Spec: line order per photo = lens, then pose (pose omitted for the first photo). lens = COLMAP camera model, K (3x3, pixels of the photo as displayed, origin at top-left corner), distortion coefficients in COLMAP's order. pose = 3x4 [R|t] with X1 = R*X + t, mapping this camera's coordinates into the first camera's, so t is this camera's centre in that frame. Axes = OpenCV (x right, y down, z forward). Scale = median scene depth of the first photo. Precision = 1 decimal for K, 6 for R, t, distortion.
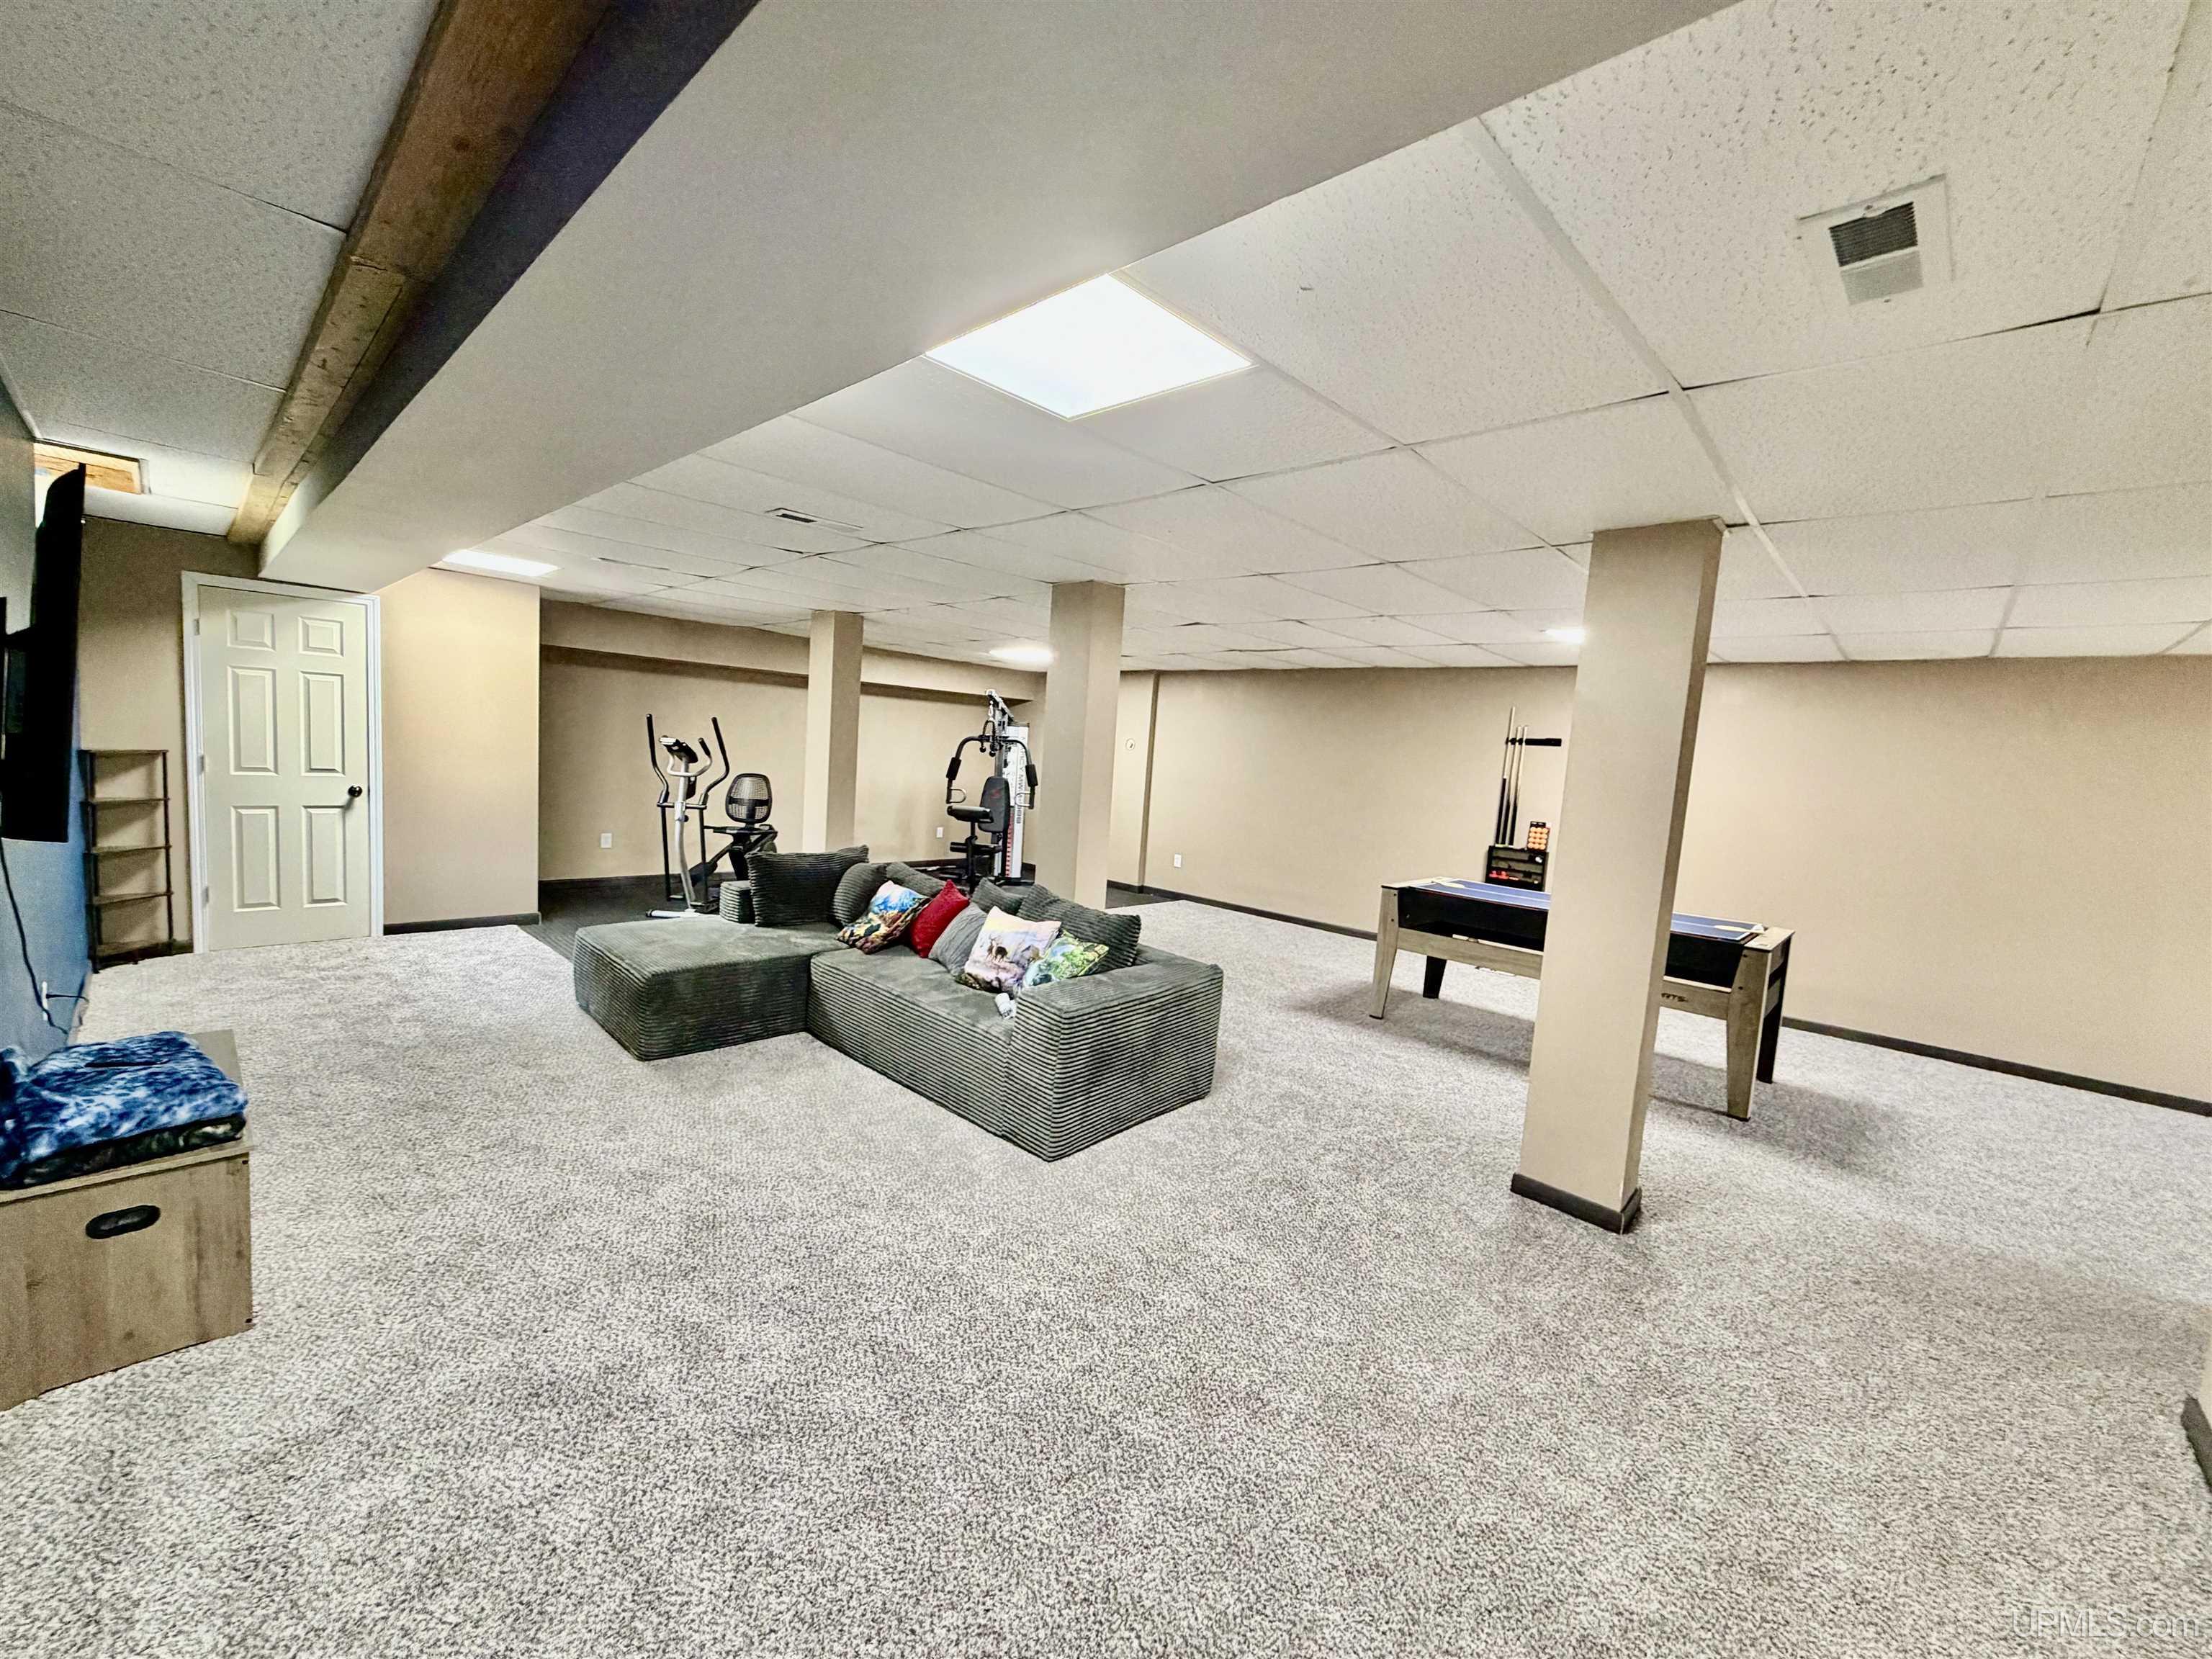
lens RADIAL K [[882.1, 0, 1104.2], [0, 882.1, 827.1], [0, 0, 1]] dist [0.000335, -0.000099]
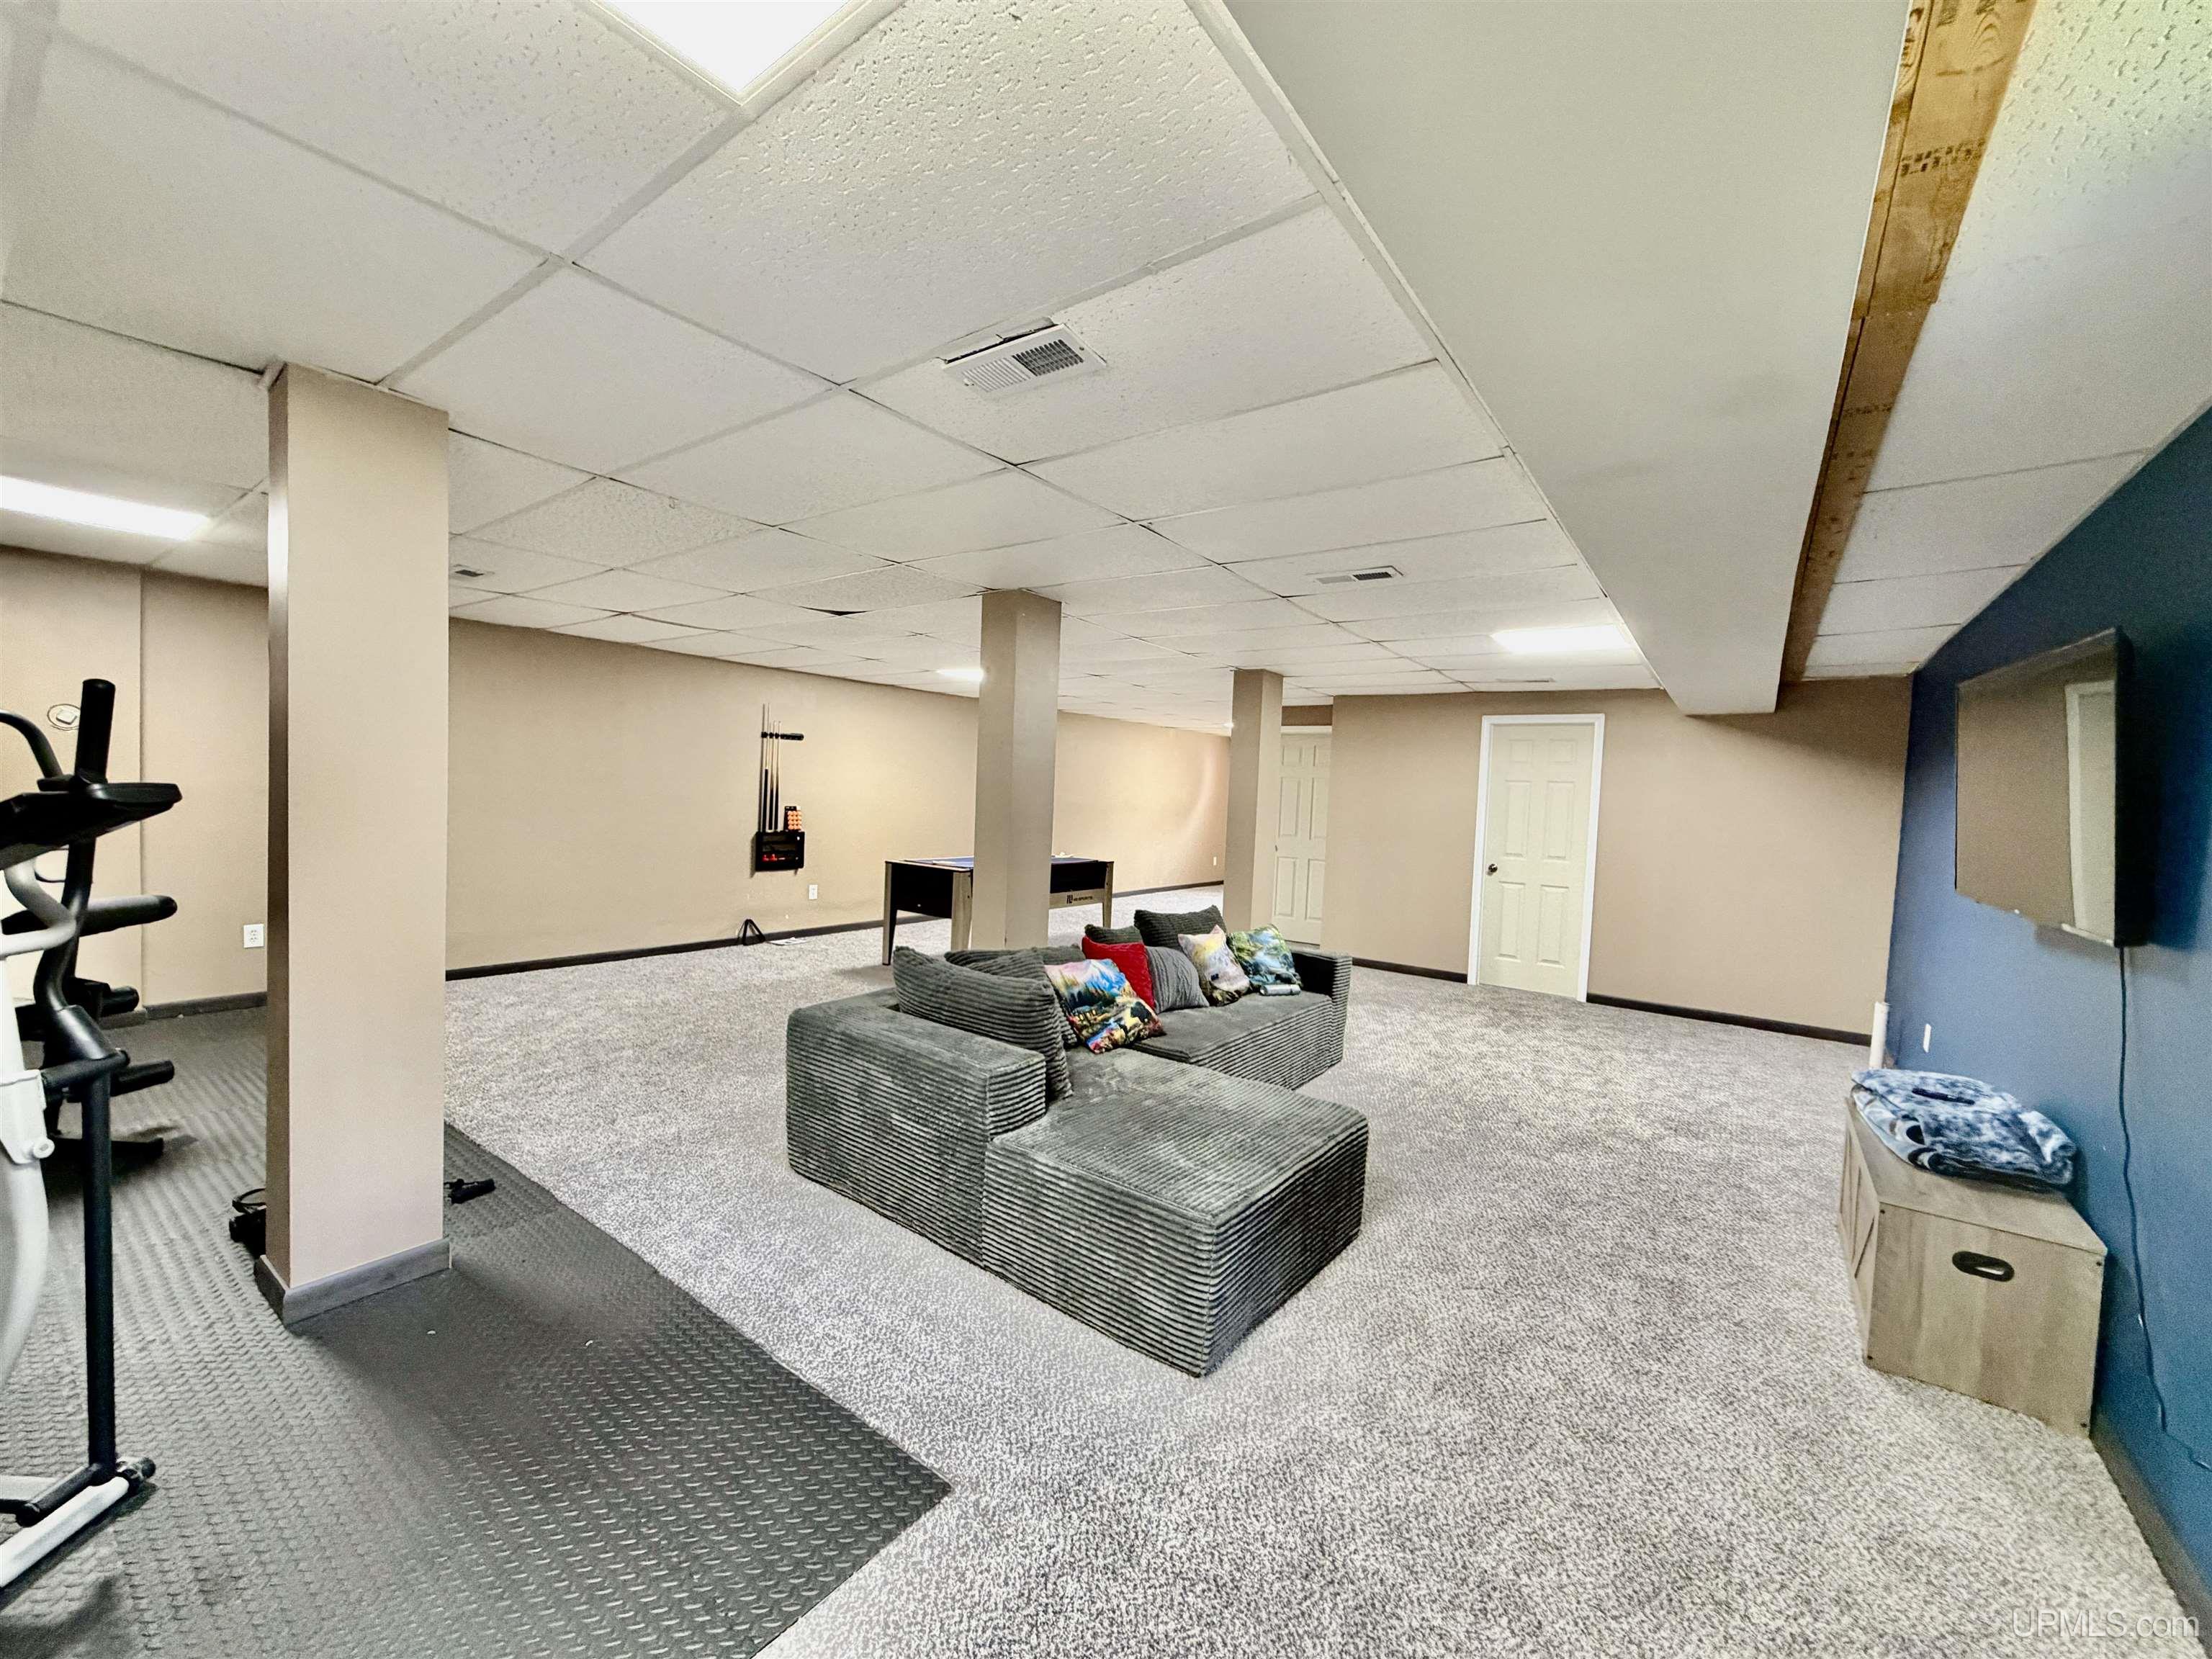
lens RADIAL K [[878.9, 0, 1099.4], [0, 878.9, 828.4], [0, 0, 1]] dist [-0.000314, -0.000240]
pose [[-0.122583, -0.116391, 0.985610, -0.686287], [0.038592, 0.991789, 0.121920, -0.101266], [-0.991708, 0.052982, -0.117085, 0.735927]]
